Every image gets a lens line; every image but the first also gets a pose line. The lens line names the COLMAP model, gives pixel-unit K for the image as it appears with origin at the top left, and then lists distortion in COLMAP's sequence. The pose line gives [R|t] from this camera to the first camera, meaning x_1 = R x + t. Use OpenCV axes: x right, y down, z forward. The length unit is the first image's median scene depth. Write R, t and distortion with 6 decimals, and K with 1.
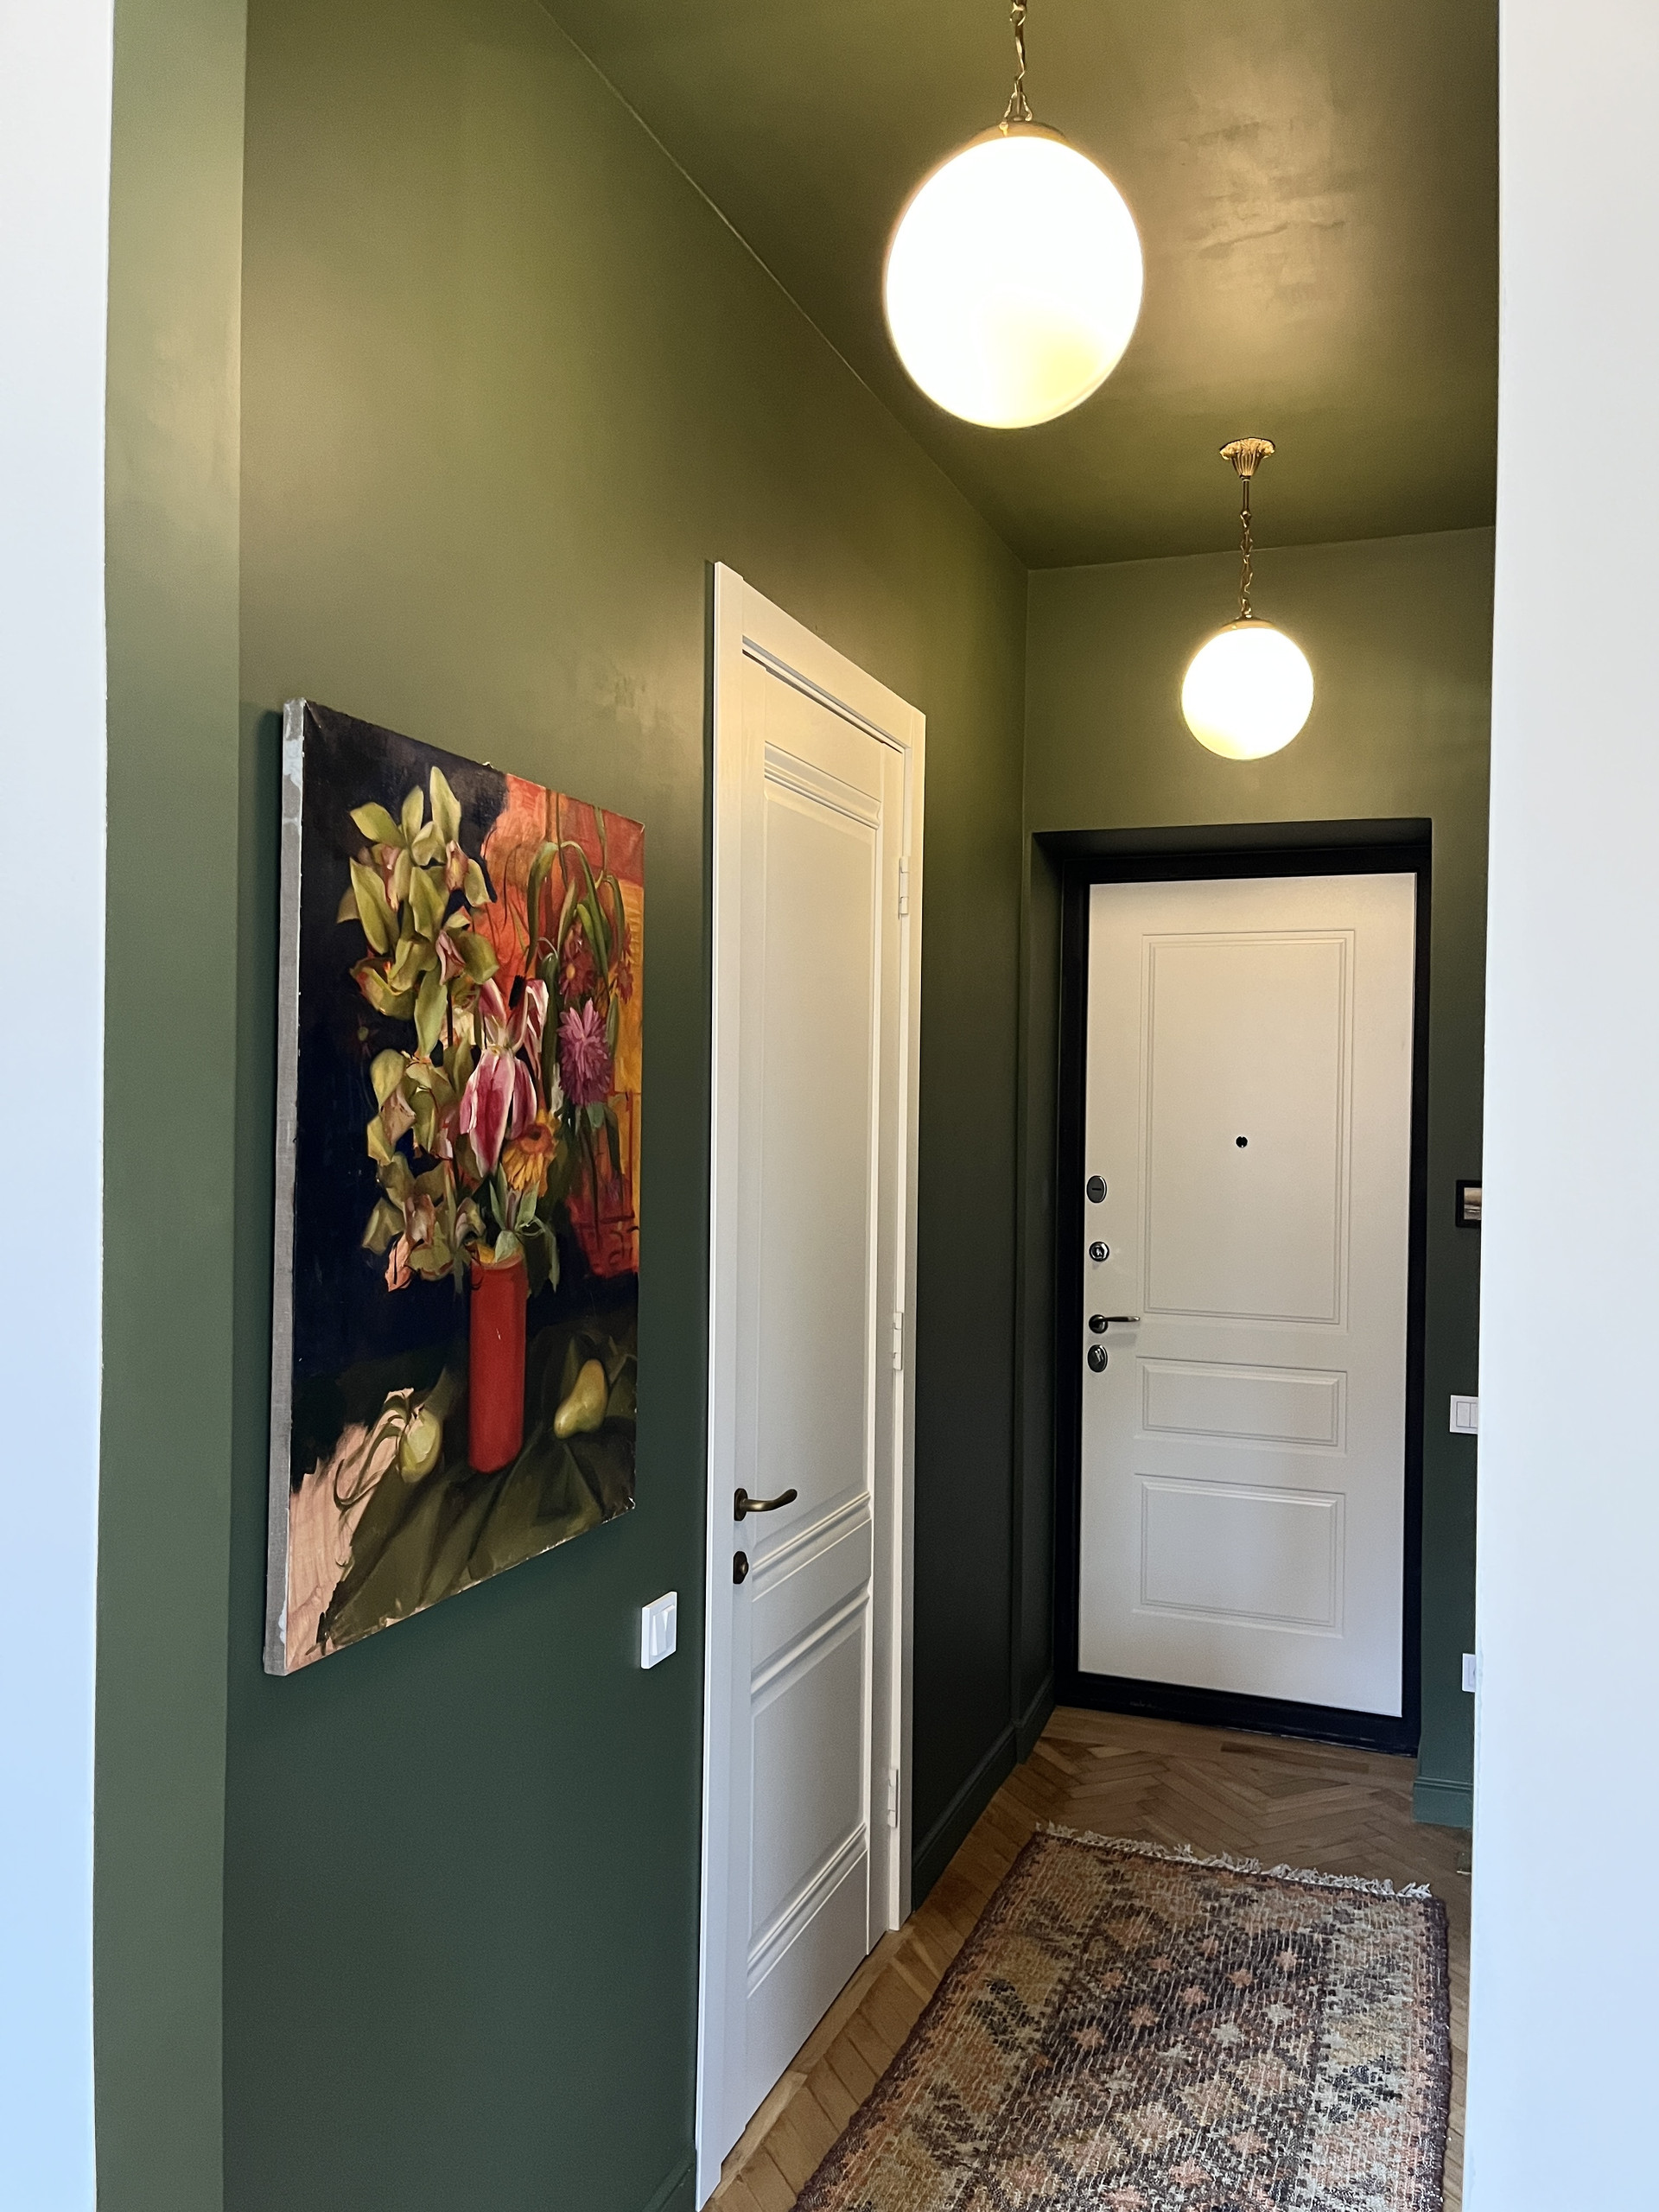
lens RADIAL K [[1694.4, 0, 829.5], [0, 1694.4, 1106.0], [0, 0, 1]] dist [0.068502, -0.105028]
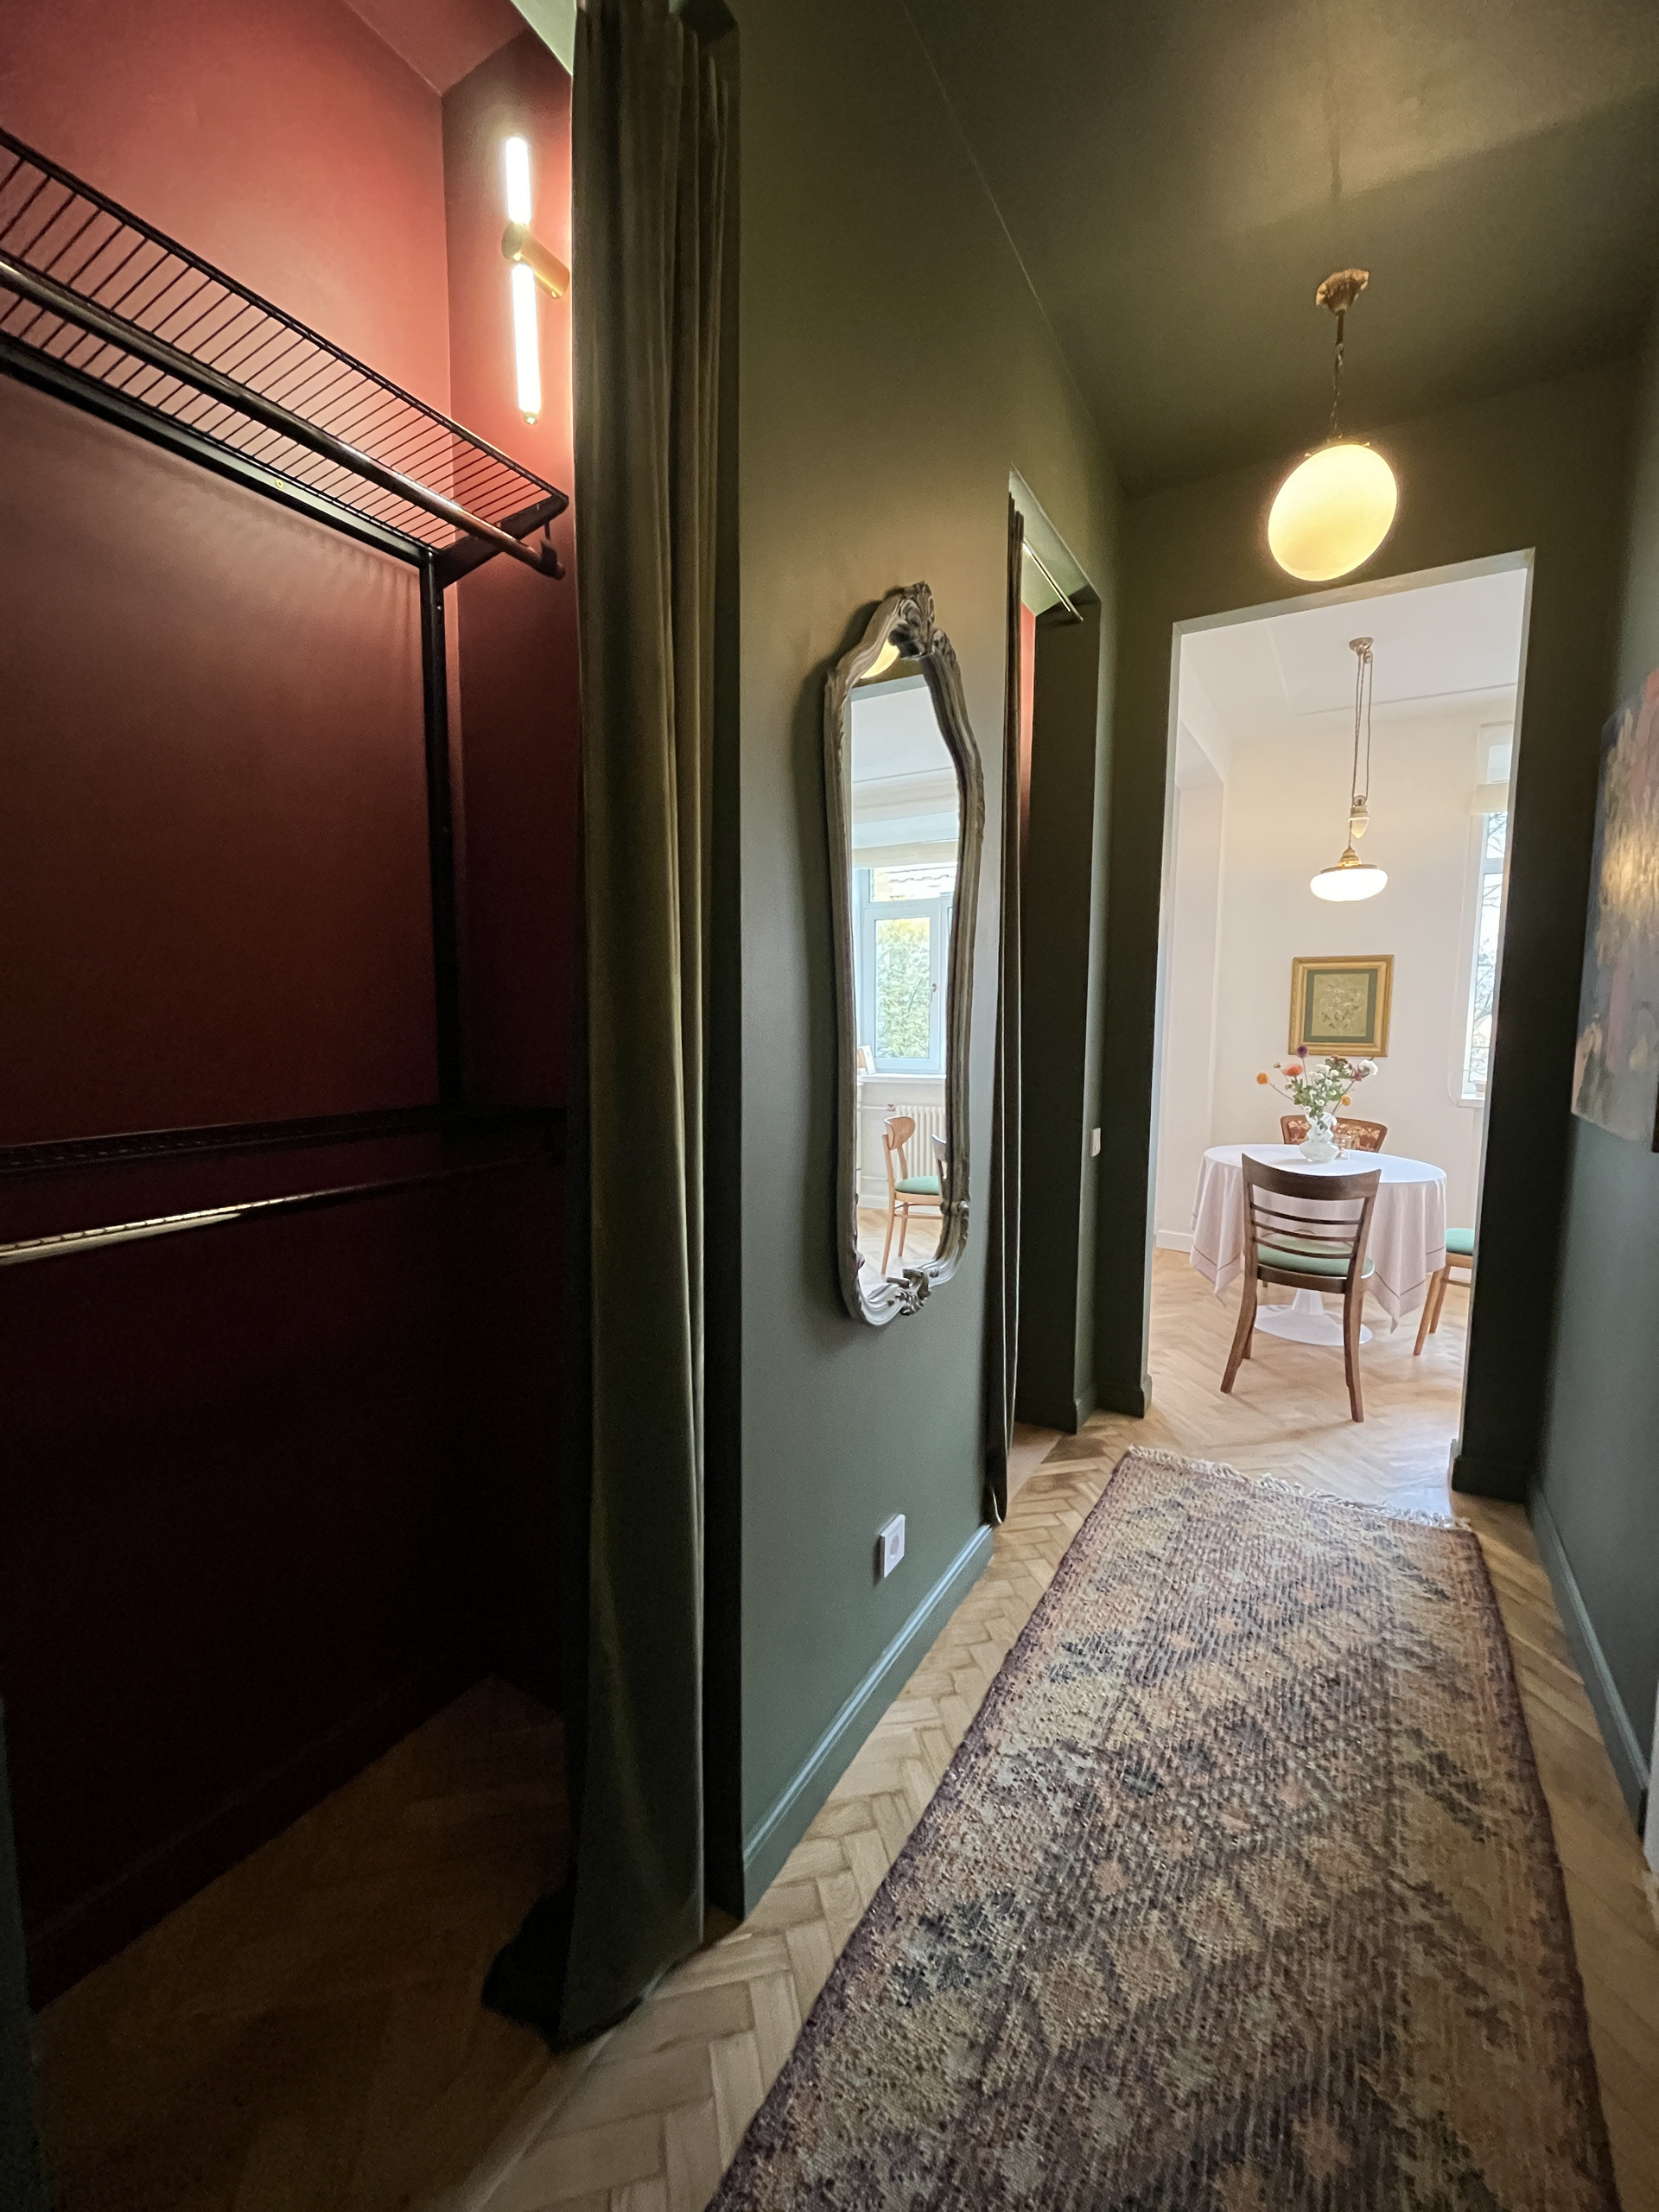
lens RADIAL K [[876.9, 0, 829.5], [0, 876.9, 1106.0], [0, 0, 1]] dist [-0.000426, -0.000228]
pose [[-0.982852, -0.038571, 0.180315, 0.324603], [-0.017973, 0.993261, 0.114501, 0.106532], [-0.183516, 0.109297, -0.976922, 1.455730]]
